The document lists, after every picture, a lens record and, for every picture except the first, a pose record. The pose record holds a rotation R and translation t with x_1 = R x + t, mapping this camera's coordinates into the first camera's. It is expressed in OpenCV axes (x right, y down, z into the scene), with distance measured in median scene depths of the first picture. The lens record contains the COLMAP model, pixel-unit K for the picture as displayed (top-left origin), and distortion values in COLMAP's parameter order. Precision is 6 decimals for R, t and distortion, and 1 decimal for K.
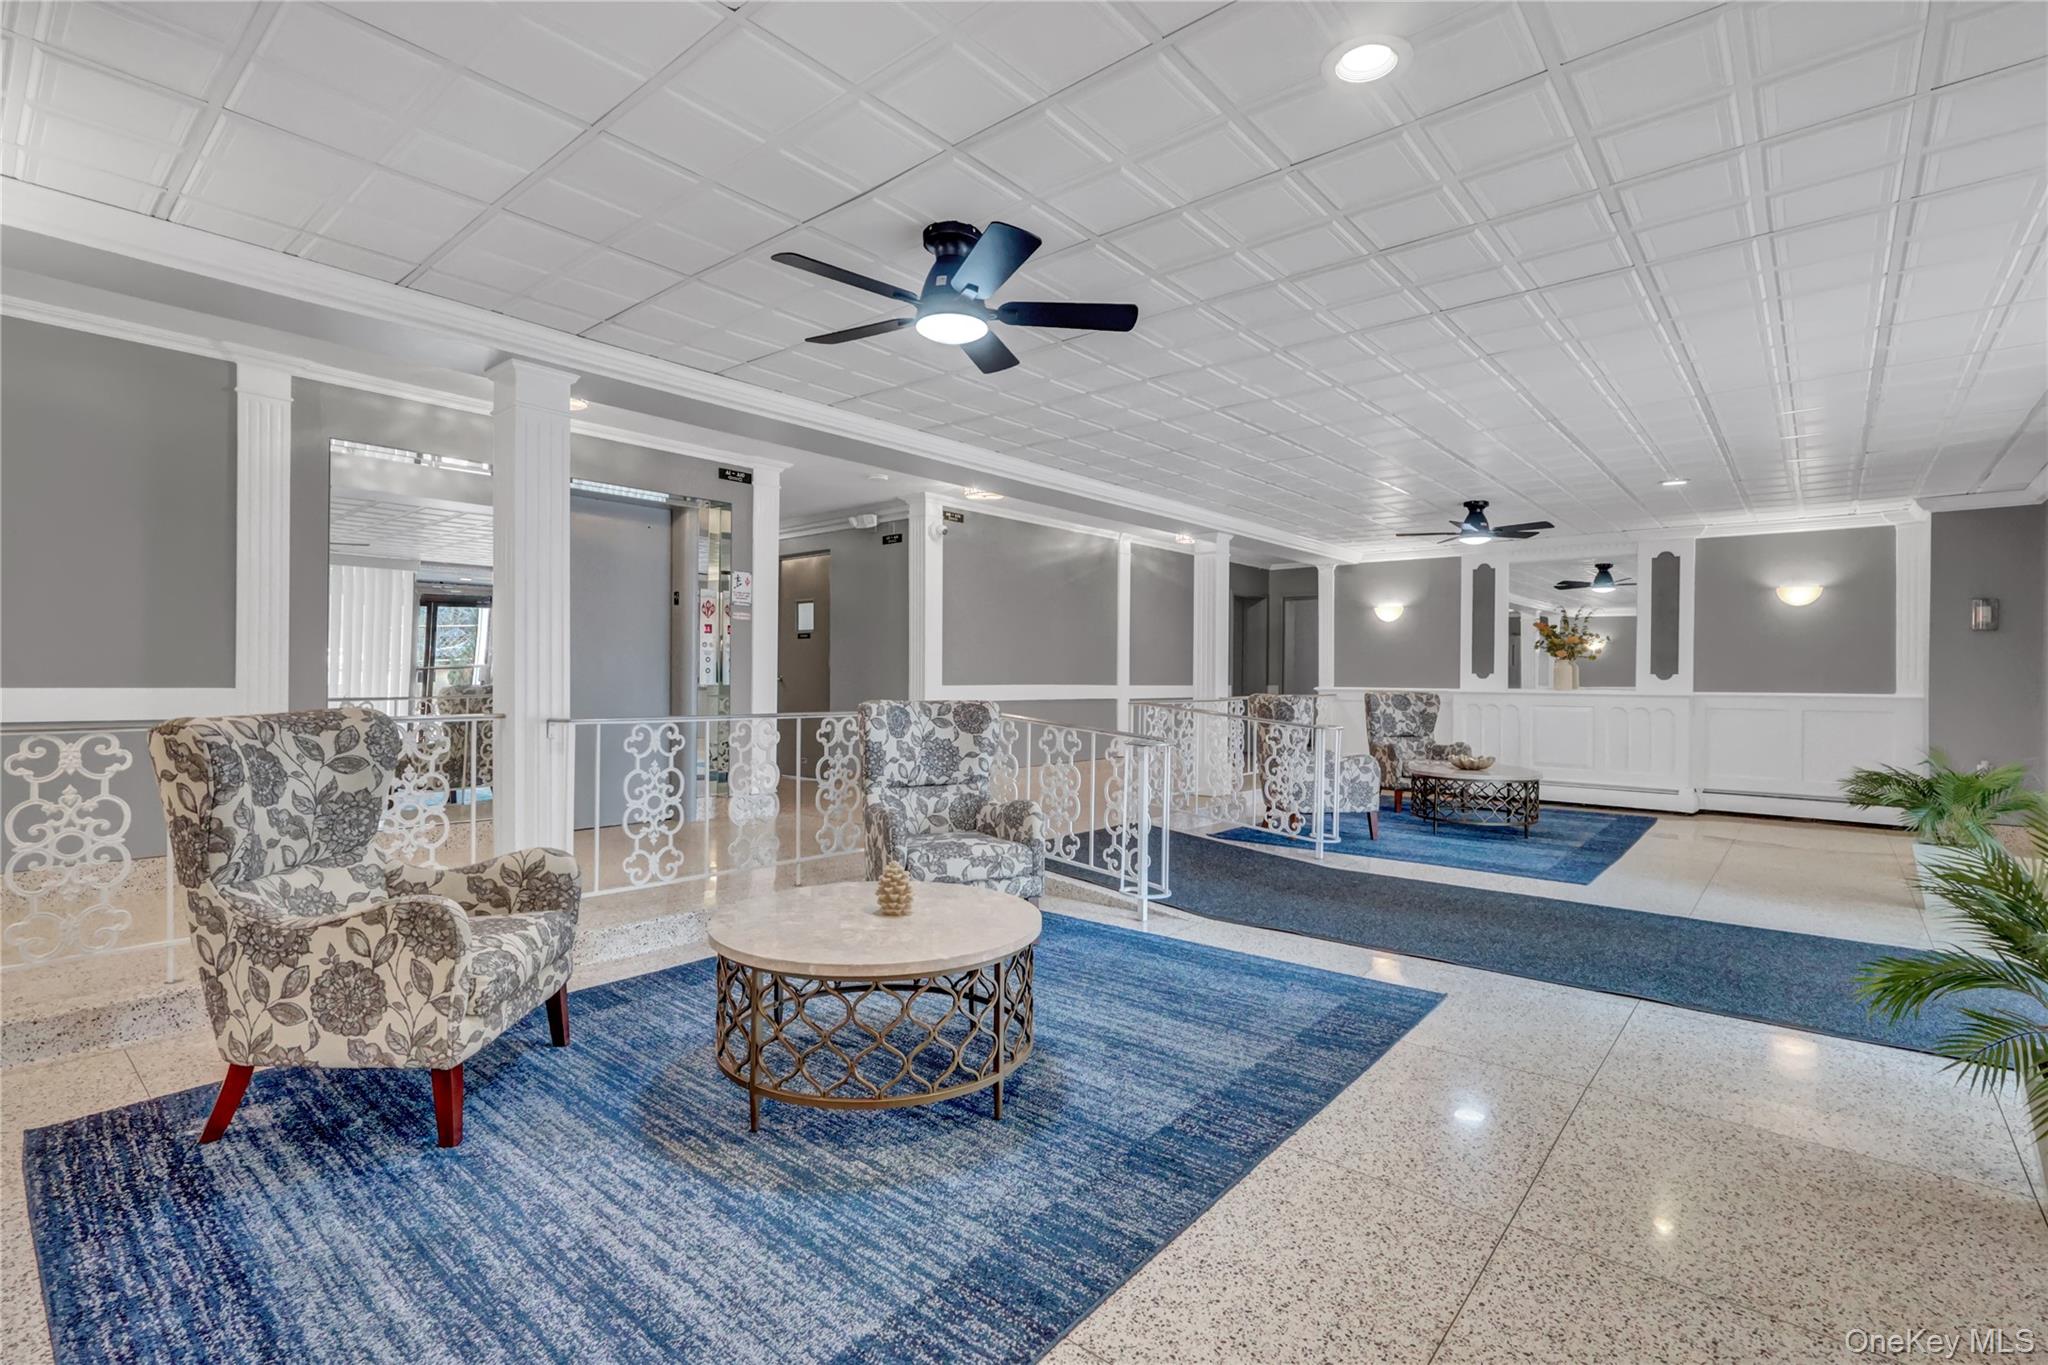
lens RADIAL K [[955.4, 0, 1016.8], [0, 955.4, 683.5], [0, 0, 1]] dist [-0.003713, 0.000541]
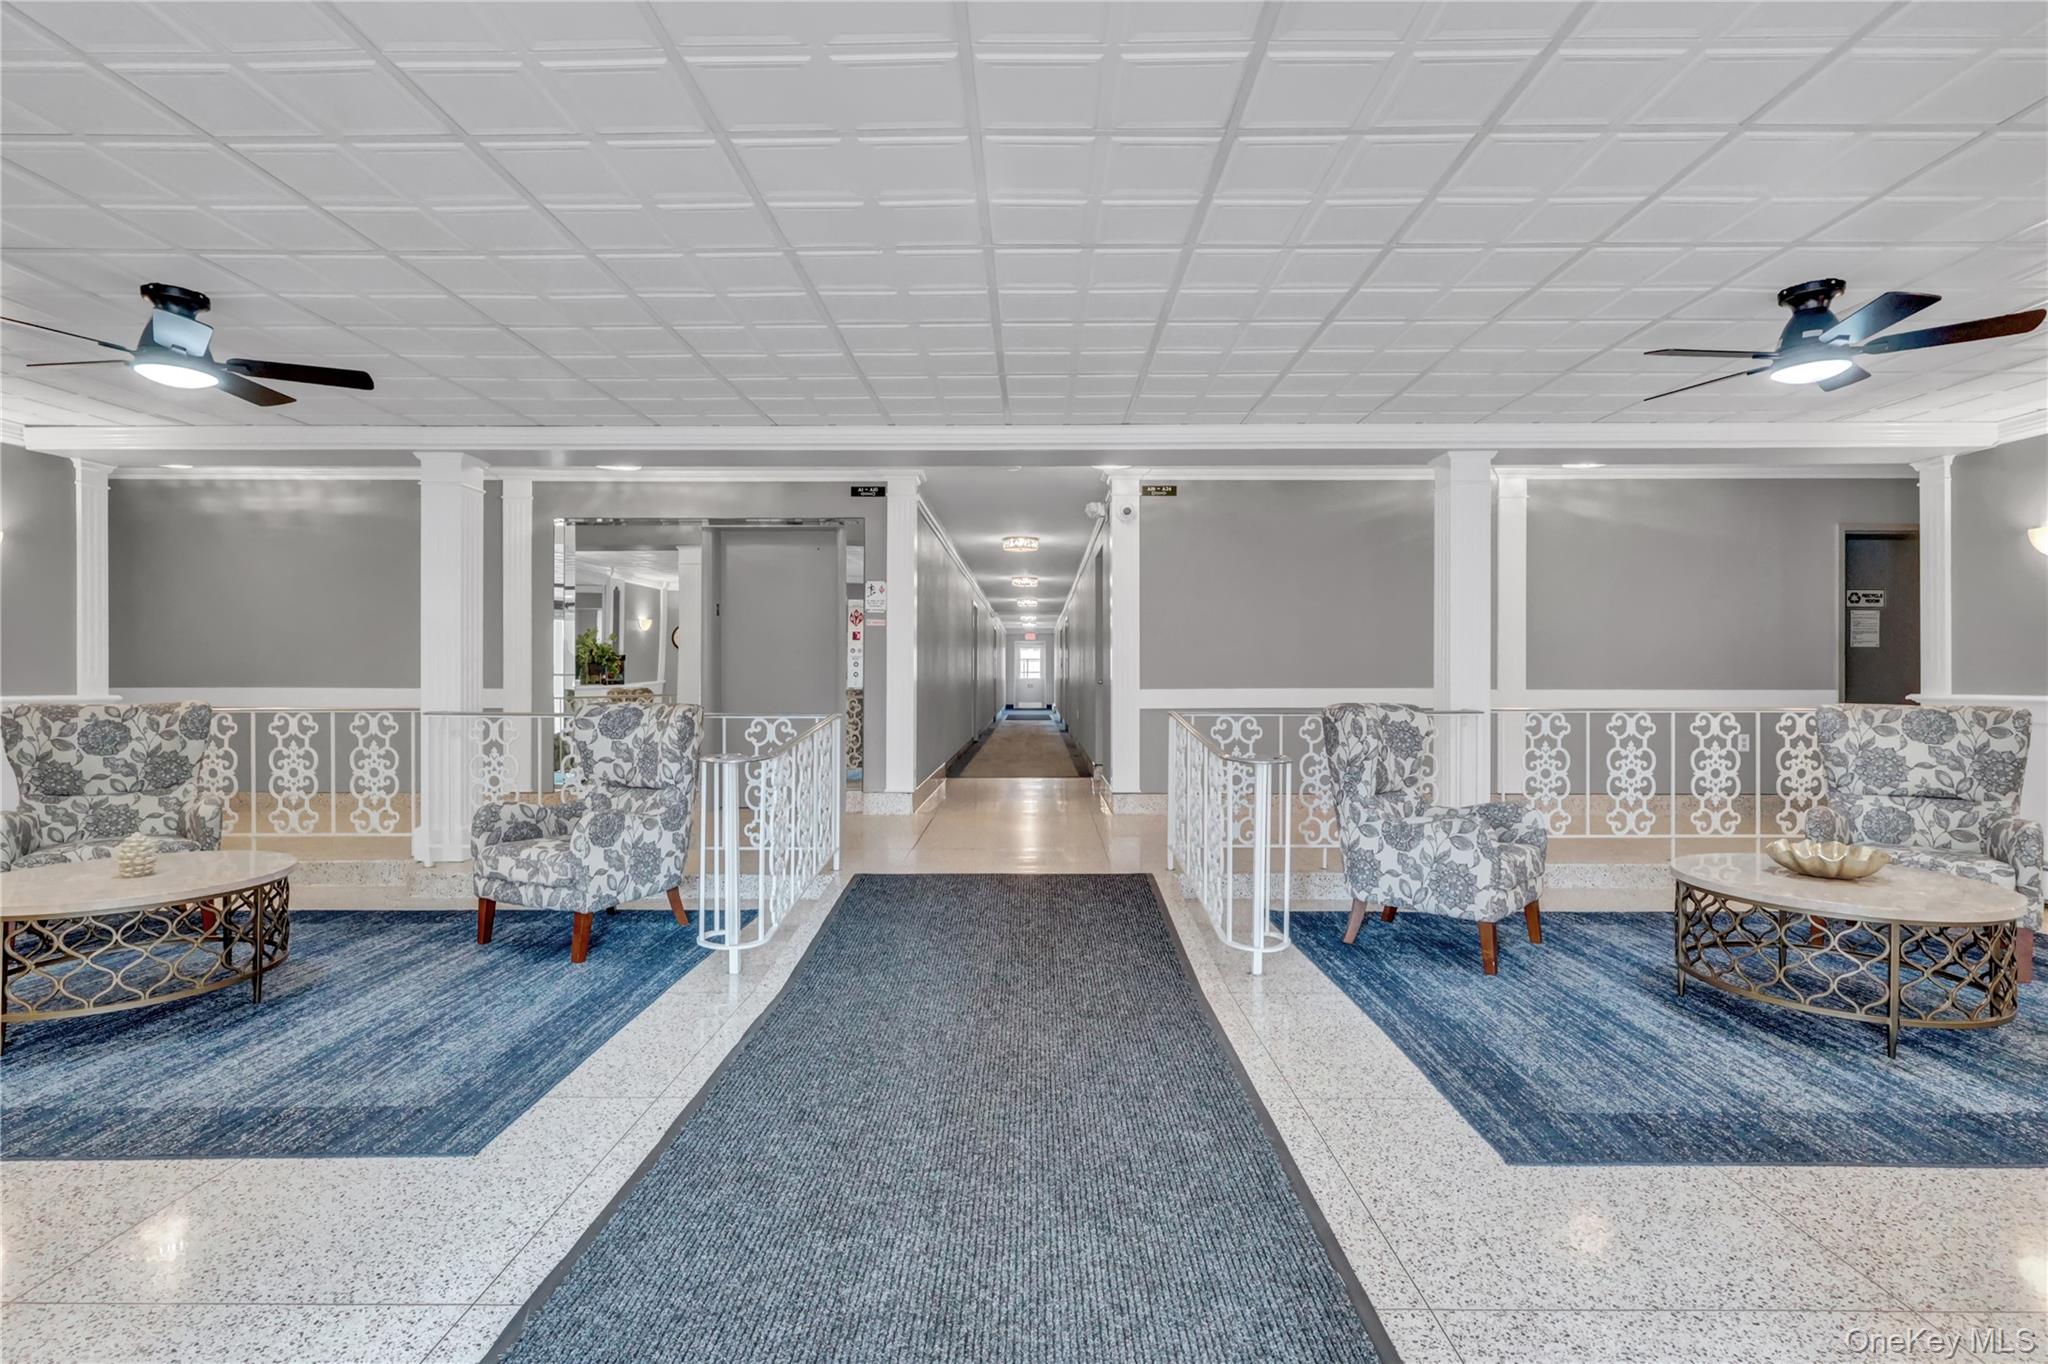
lens RADIAL K [[955.4, 0, 1022.6], [0, 955.4, 675.6], [0, 0, 1]] dist [-0.003713, 0.000541]
pose [[0.639923, -0.009689, -0.768378, 0.924062], [-0.001576, 0.999902, -0.013921, 0.003246], [0.768438, 0.010120, 0.639845, 0.665429]]
